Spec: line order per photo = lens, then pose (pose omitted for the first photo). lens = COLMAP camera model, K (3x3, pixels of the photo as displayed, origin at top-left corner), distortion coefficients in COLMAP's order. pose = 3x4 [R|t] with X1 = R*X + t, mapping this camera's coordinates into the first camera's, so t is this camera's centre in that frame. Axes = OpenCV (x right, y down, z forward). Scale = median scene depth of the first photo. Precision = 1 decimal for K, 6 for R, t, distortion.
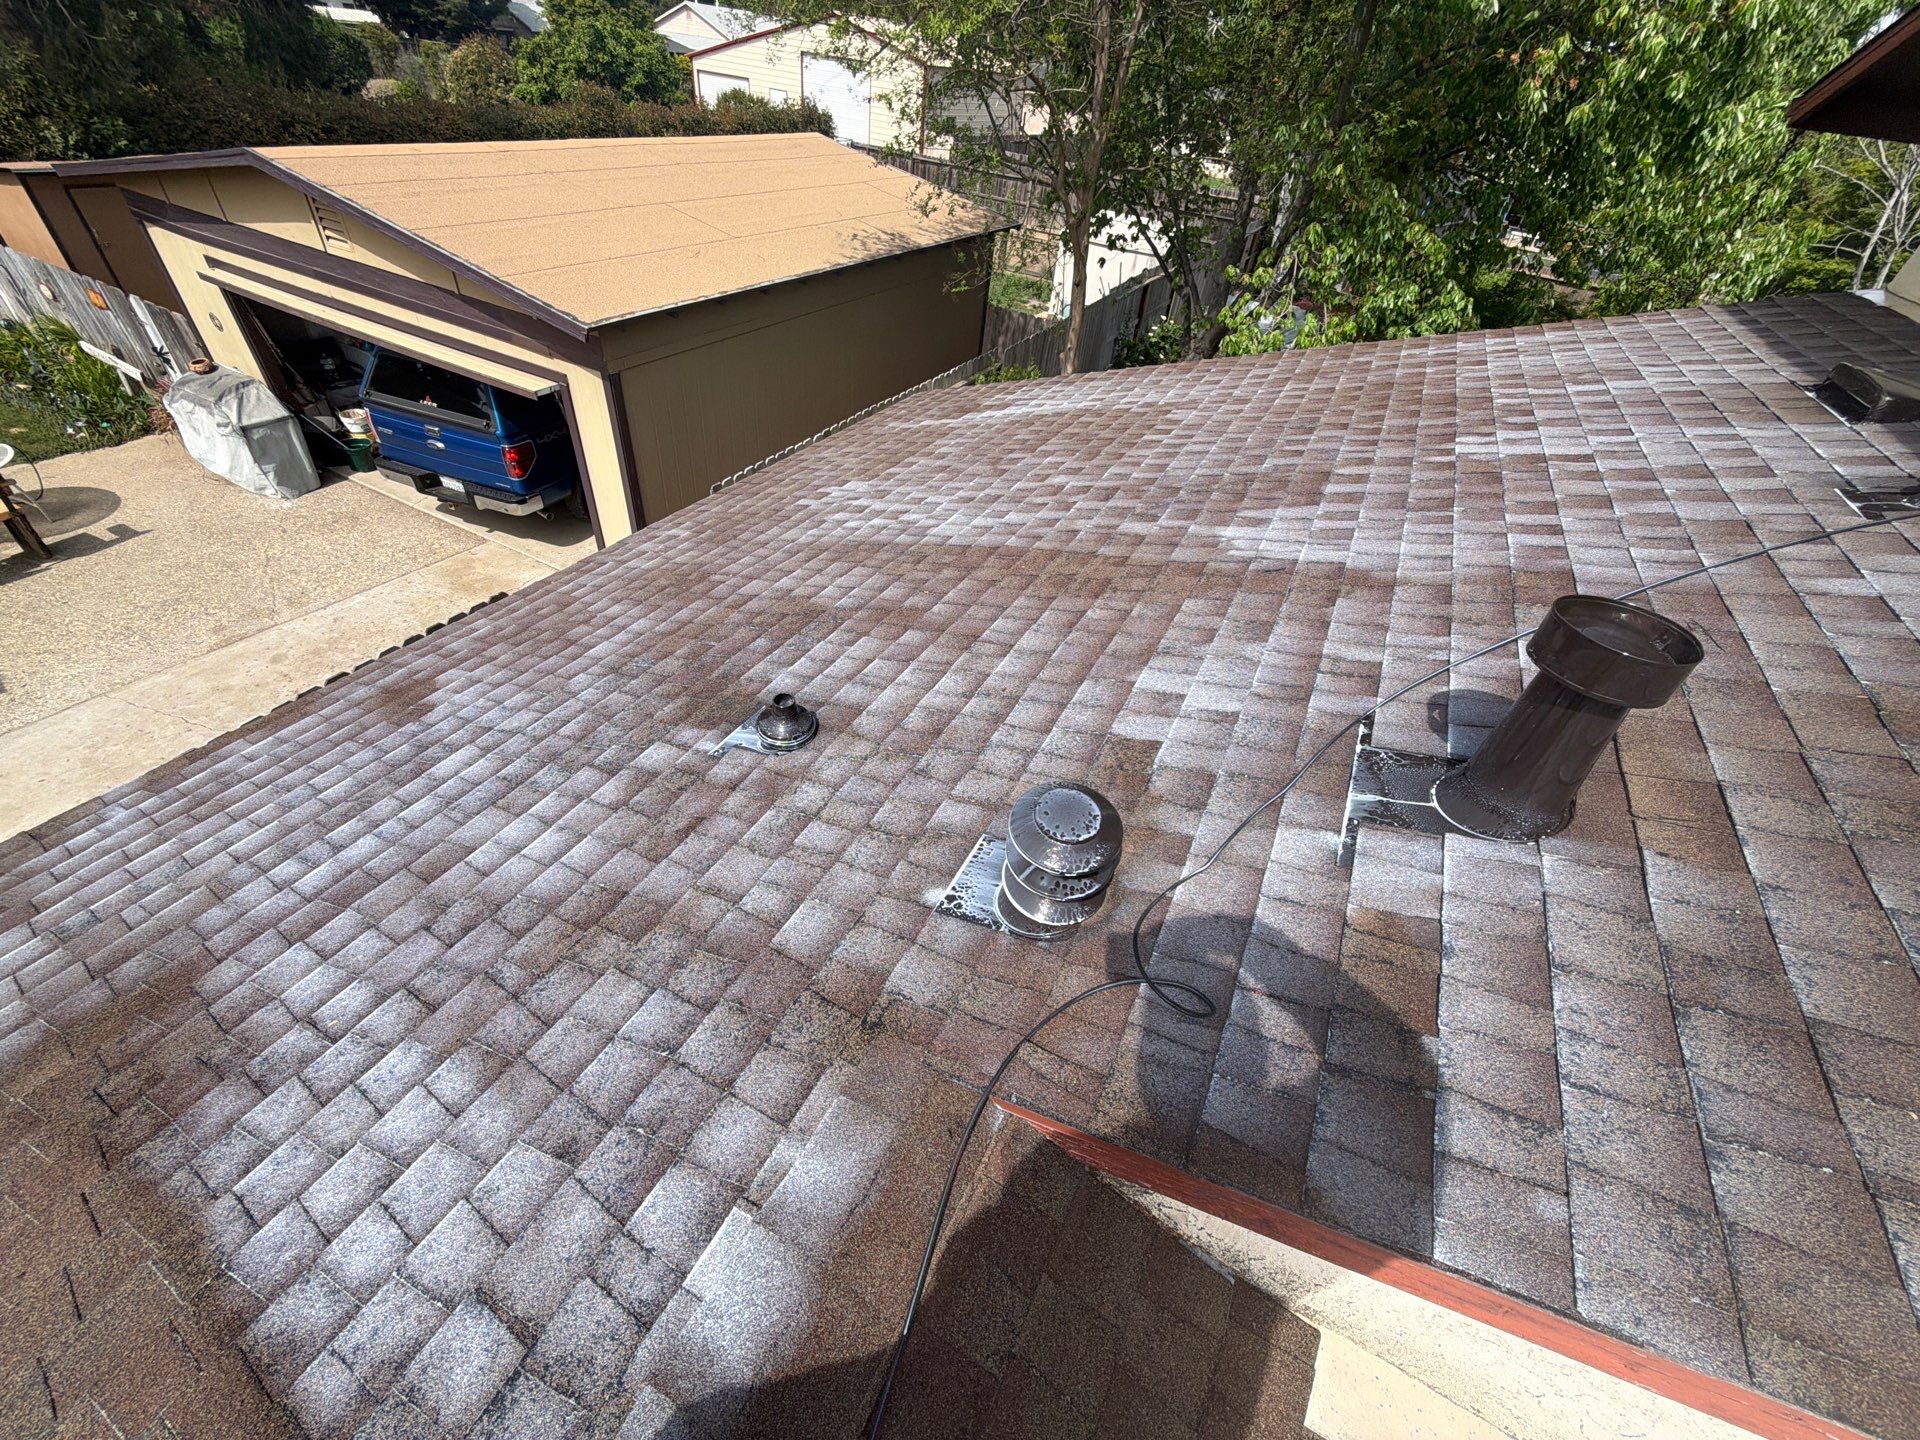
lens RADIAL K [[761.3, 0, 959.6], [0, 761.3, 722.1], [0, 0, 1]] dist [-0.001305, -0.000032]
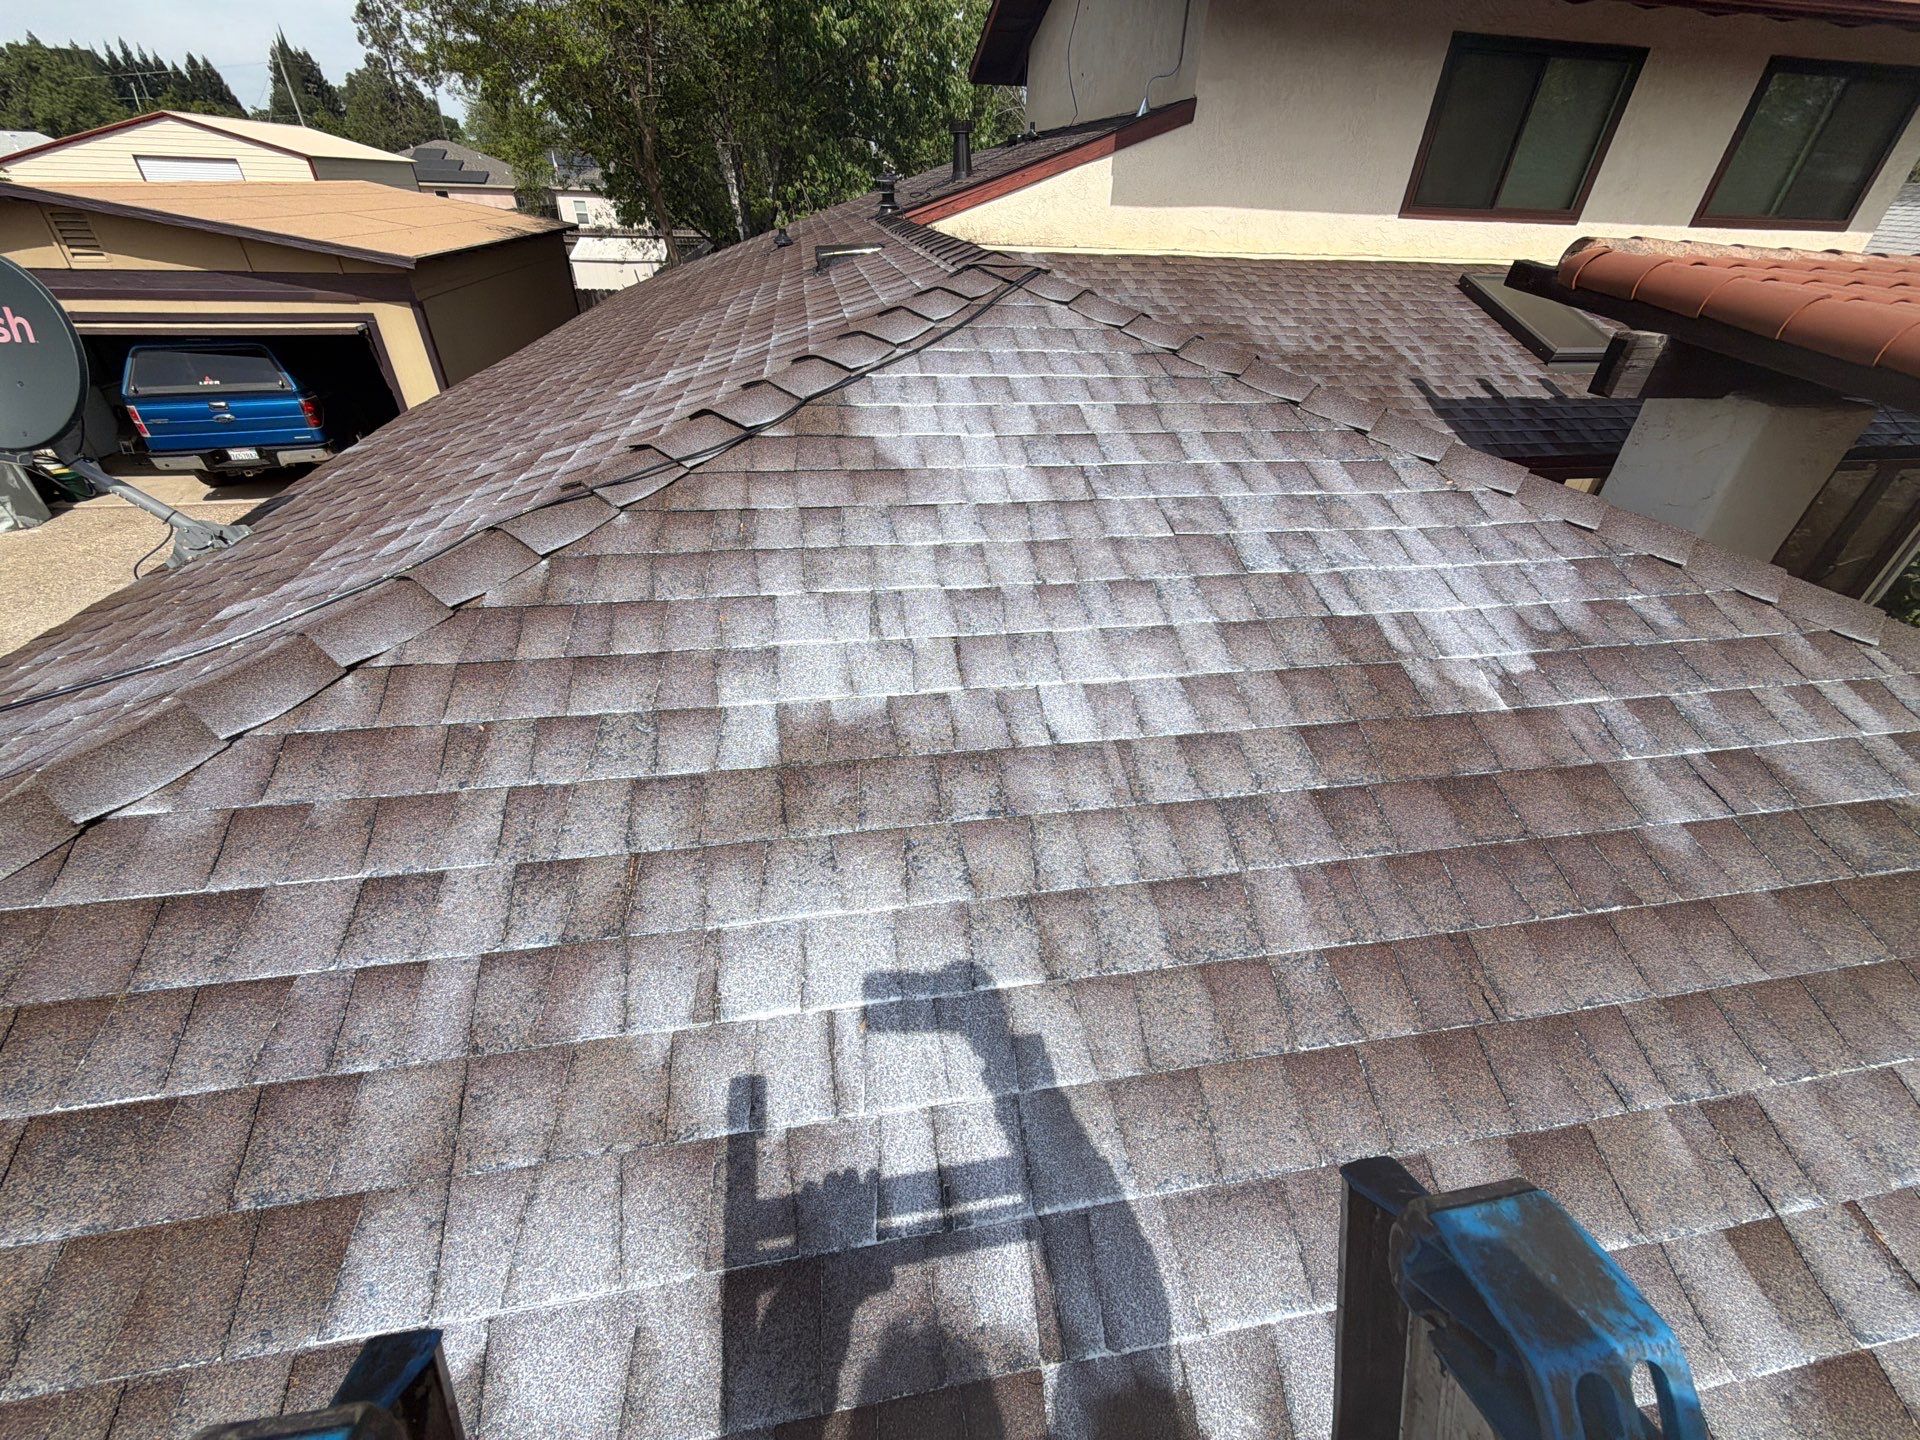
lens RADIAL K [[761.3, 0, 959.6], [0, 761.3, 722.1], [0, 0, 1]] dist [-0.001305, -0.000032]
pose [[0.786594, -0.420652, 0.452019, -0.519991], [0.450503, 0.891601, 0.045773, 0.525543], [-0.422275, 0.167631, 0.890833, -0.470003]]
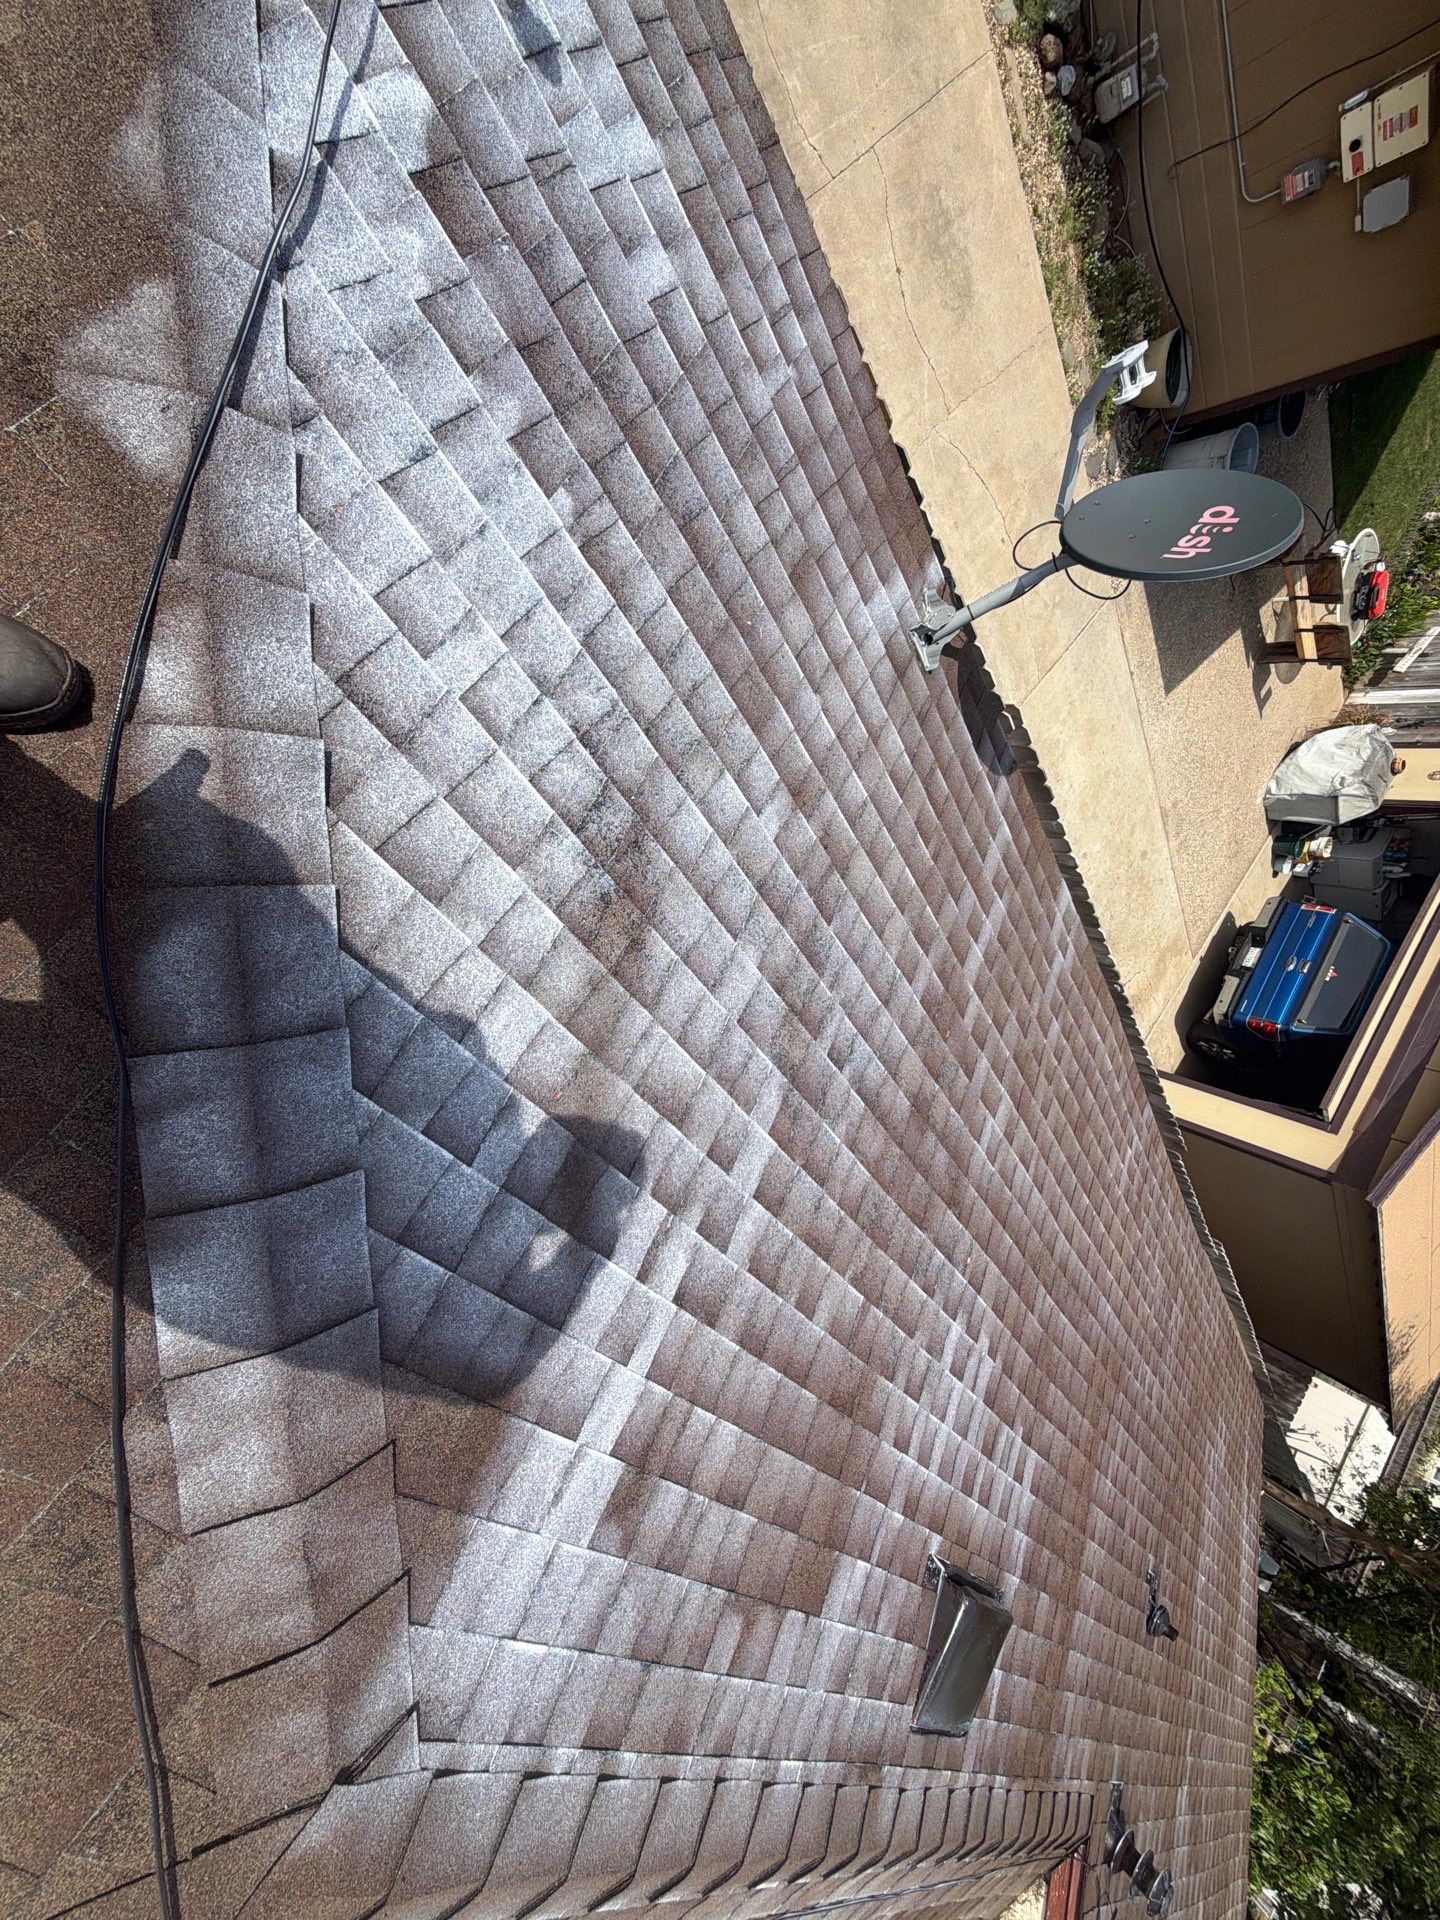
lens RADIAL K [[761.3, 0, 717.6], [0, 761.3, 961.4], [0, 0, 1]] dist [-0.001305, -0.000032]
pose [[-0.229281, 0.972658, -0.036954, -0.435837], [-0.960709, -0.220037, 0.169178, 0.312384], [0.156422, 0.074291, 0.984892, -0.344832]]
